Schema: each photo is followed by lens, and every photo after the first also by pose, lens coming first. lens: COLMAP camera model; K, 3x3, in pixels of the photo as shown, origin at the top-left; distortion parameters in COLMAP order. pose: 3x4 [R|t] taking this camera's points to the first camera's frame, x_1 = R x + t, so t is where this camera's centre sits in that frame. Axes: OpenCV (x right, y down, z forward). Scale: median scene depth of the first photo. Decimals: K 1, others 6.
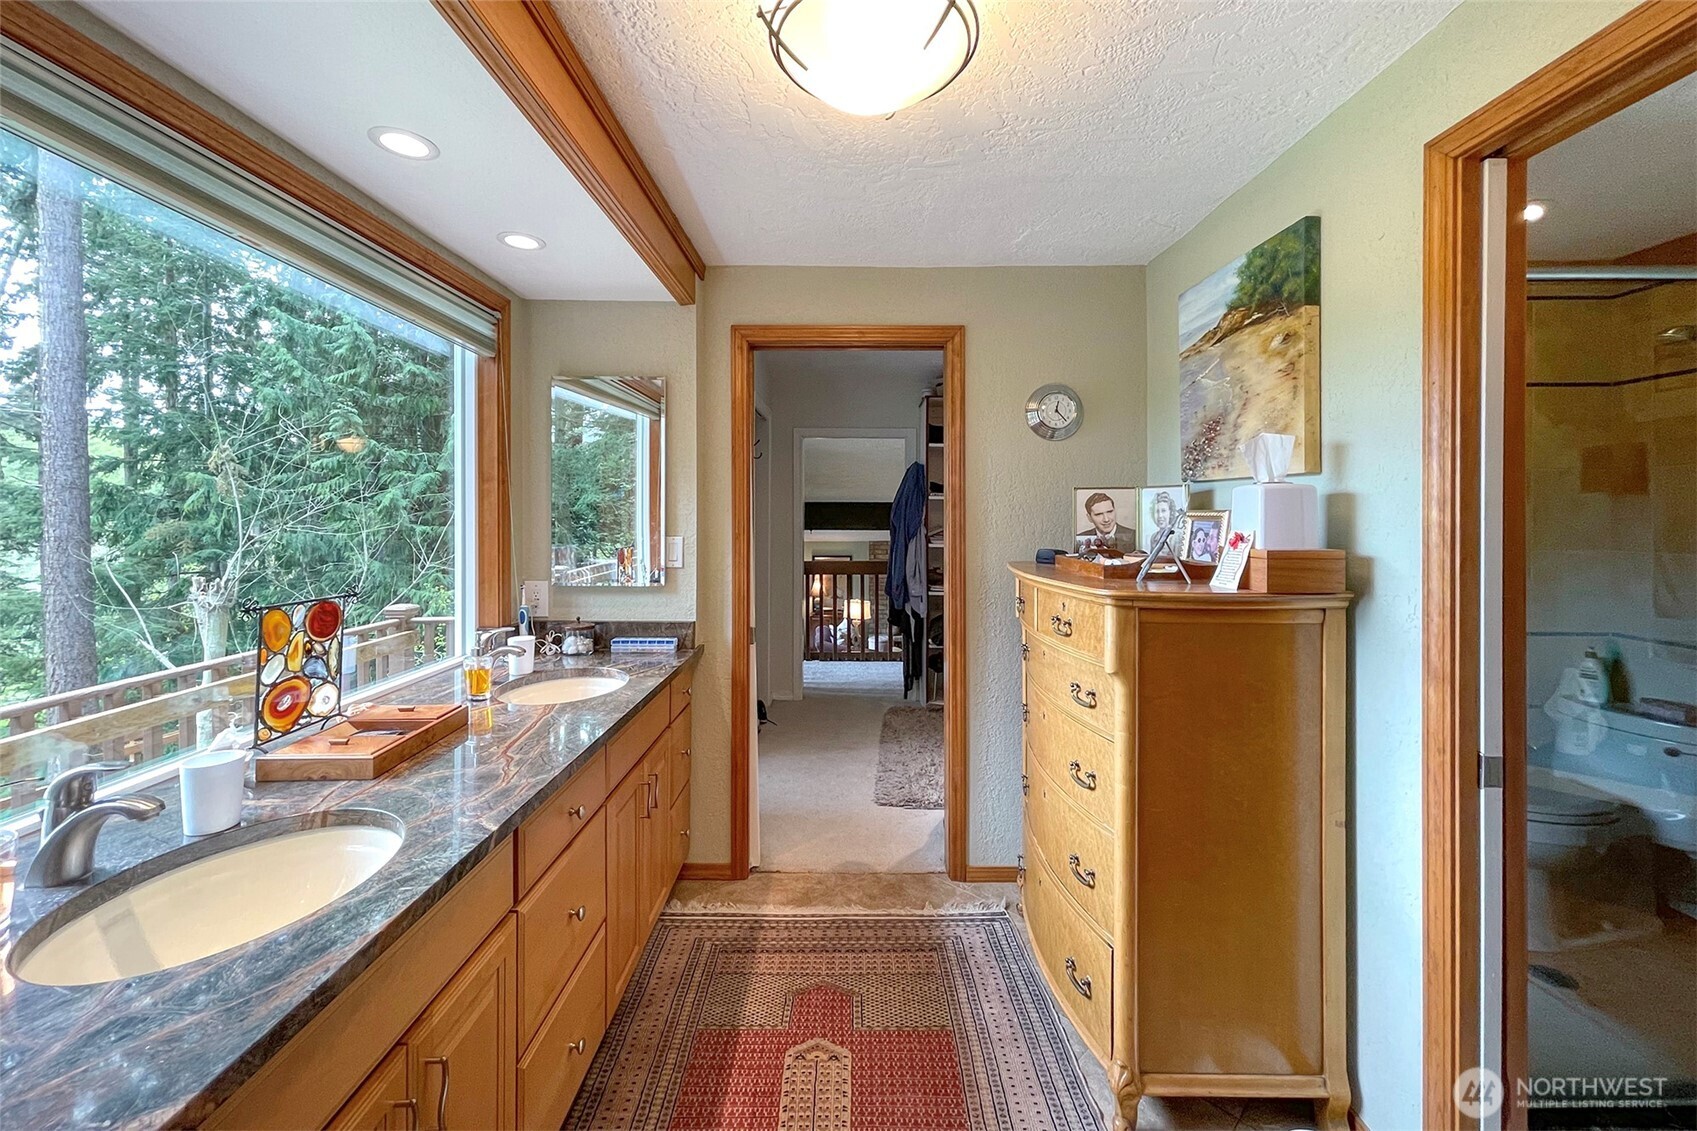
lens RADIAL K [[698.0, 0, 849.4], [0, 698.0, 509.0], [0, 0, 1]] dist [0.000567, 0.000043]
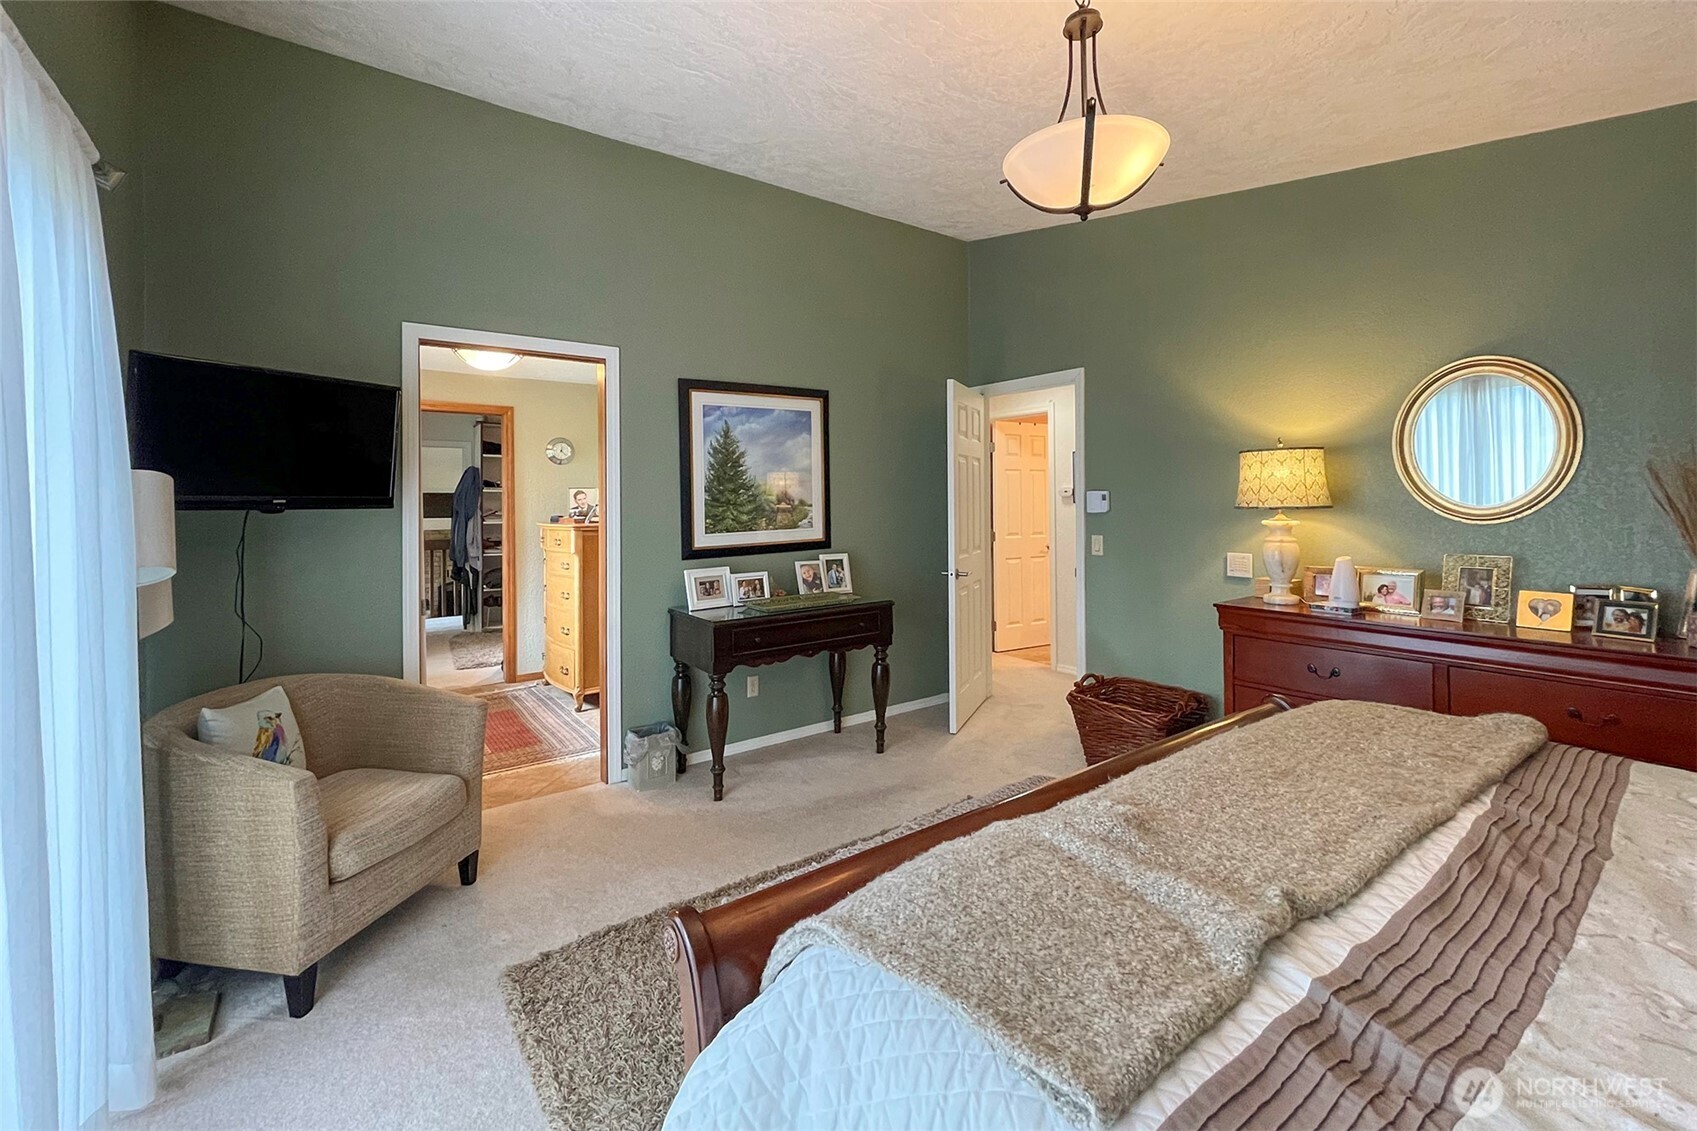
lens RADIAL K [[698.0, 0, 849.4], [0, 698.0, 509.0], [0, 0, 1]] dist [0.000567, 0.000043]
pose [[0.807451, -0.007560, 0.589887, -0.234575], [0.000516, 0.999927, 0.012108, 0.008864], [-0.589935, -0.009472, 0.807395, -1.161951]]
